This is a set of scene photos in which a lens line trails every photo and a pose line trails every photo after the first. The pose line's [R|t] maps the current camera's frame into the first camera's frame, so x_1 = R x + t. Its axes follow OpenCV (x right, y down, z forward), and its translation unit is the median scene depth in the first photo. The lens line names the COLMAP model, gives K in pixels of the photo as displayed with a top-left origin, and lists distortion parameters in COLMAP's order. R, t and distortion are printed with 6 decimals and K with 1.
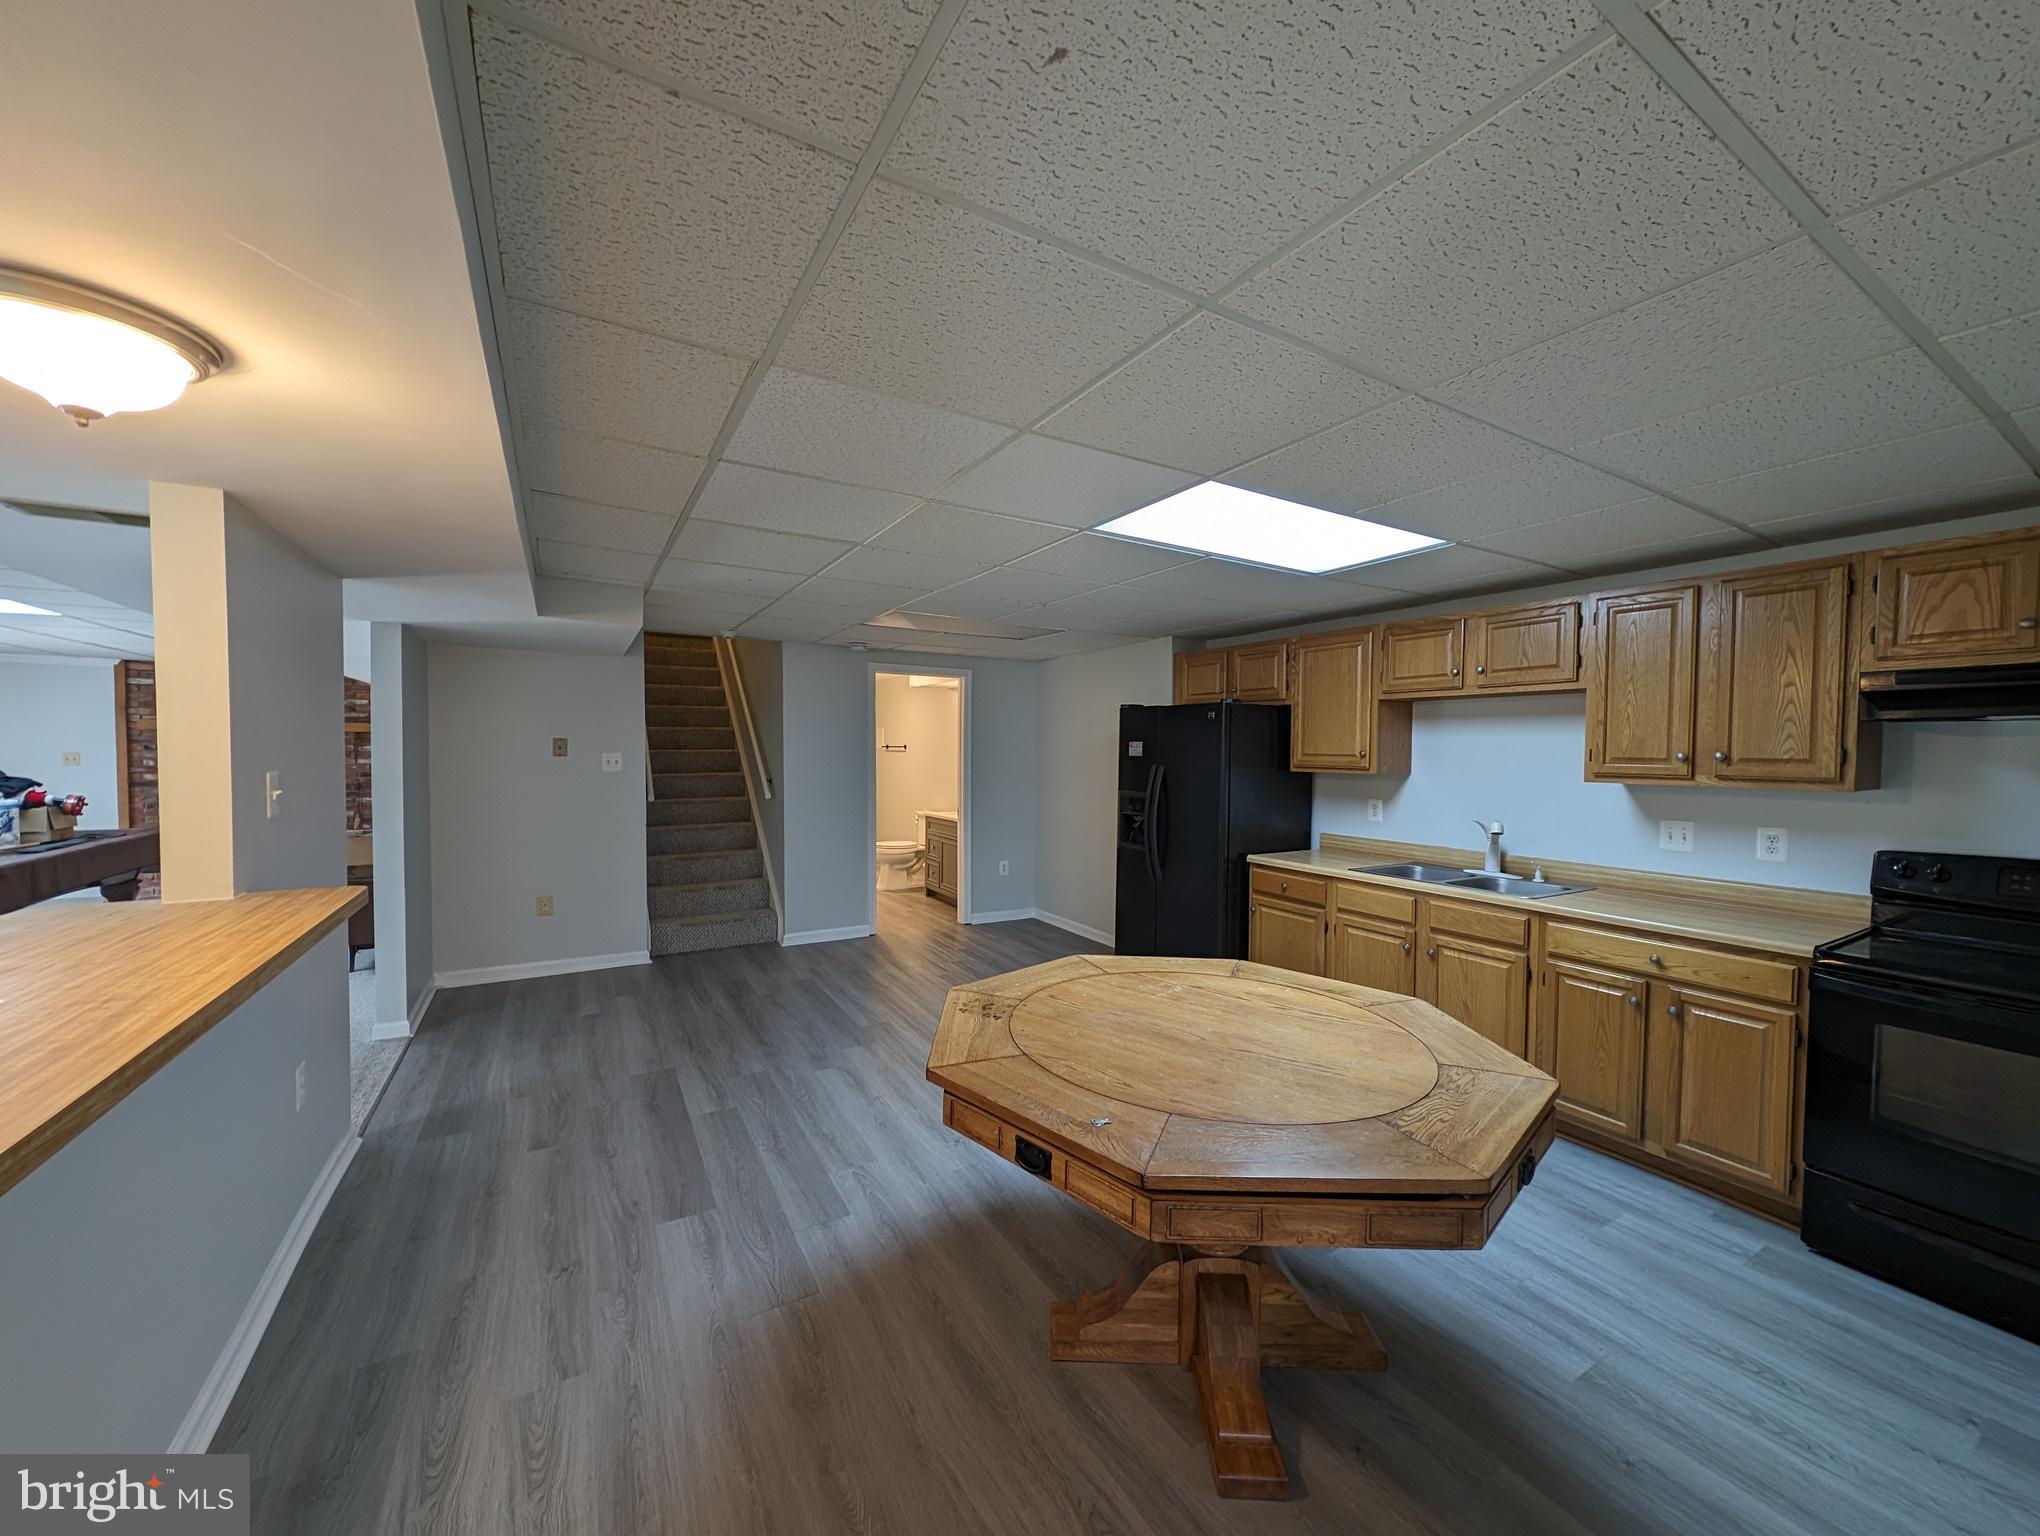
lens RADIAL K [[768.6, 0, 1022.8], [0, 768.6, 770.4], [0, 0, 1]] dist [0.005026, -0.002937]
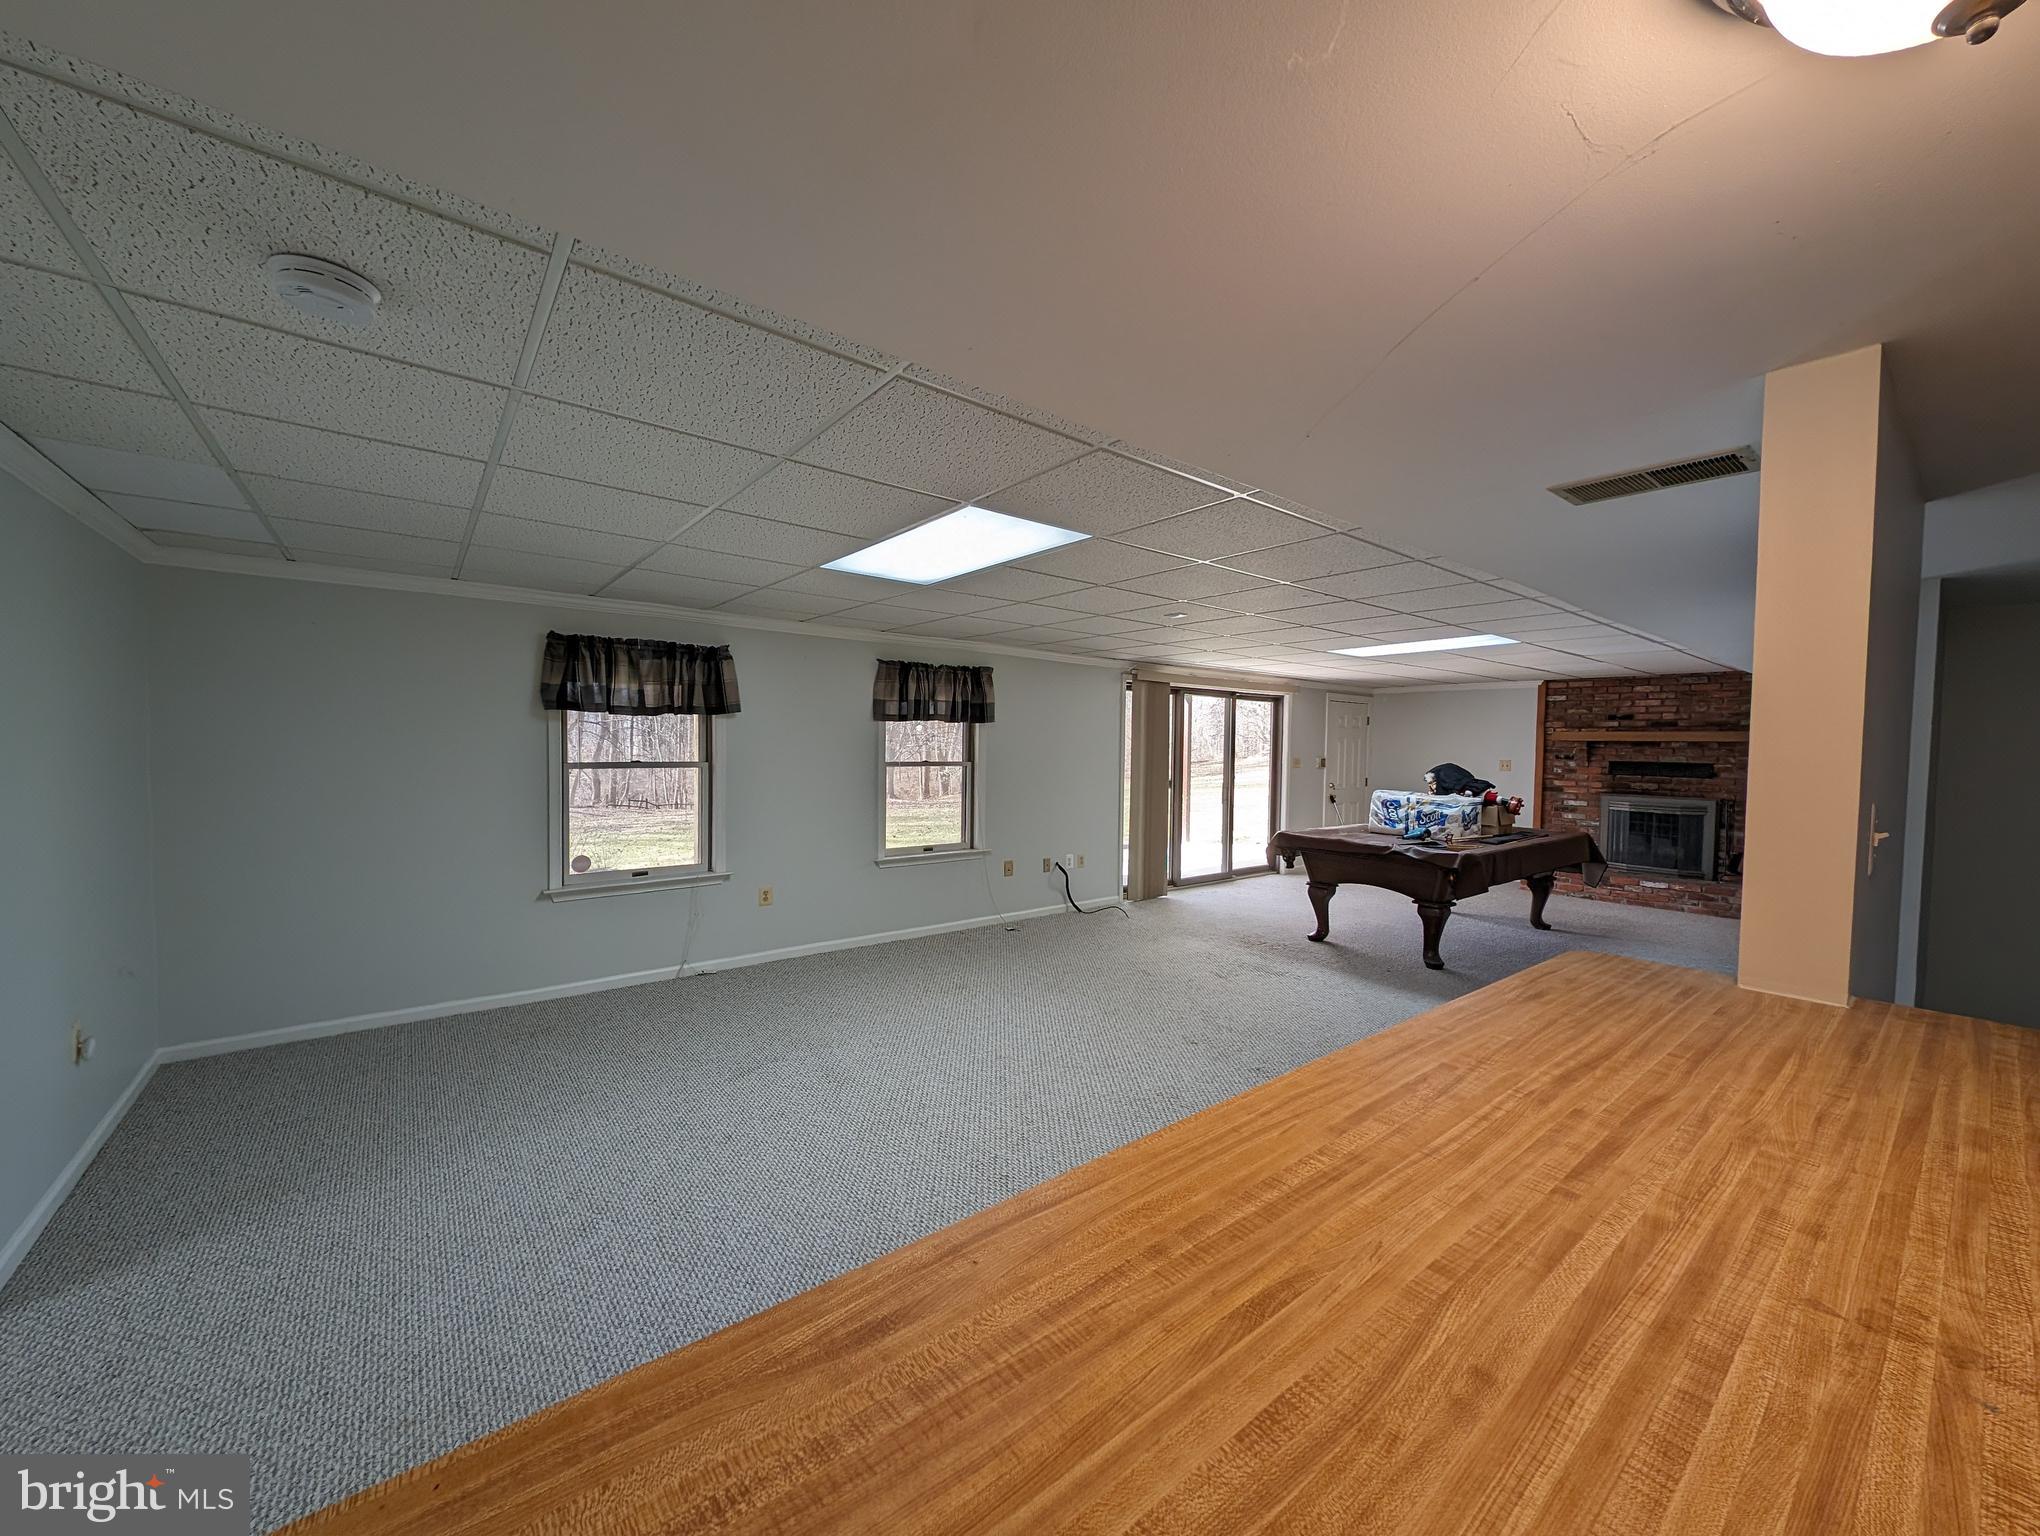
lens RADIAL K [[768.6, 0, 1022.7], [0, 768.6, 774.8], [0, 0, 1]] dist [0.005026, -0.002937]
pose [[0.152005, 0.035397, -0.987746, -0.238189], [-0.041744, 0.998697, 0.029365, -0.006798], [0.987498, 0.036768, 0.153284, 0.093498]]
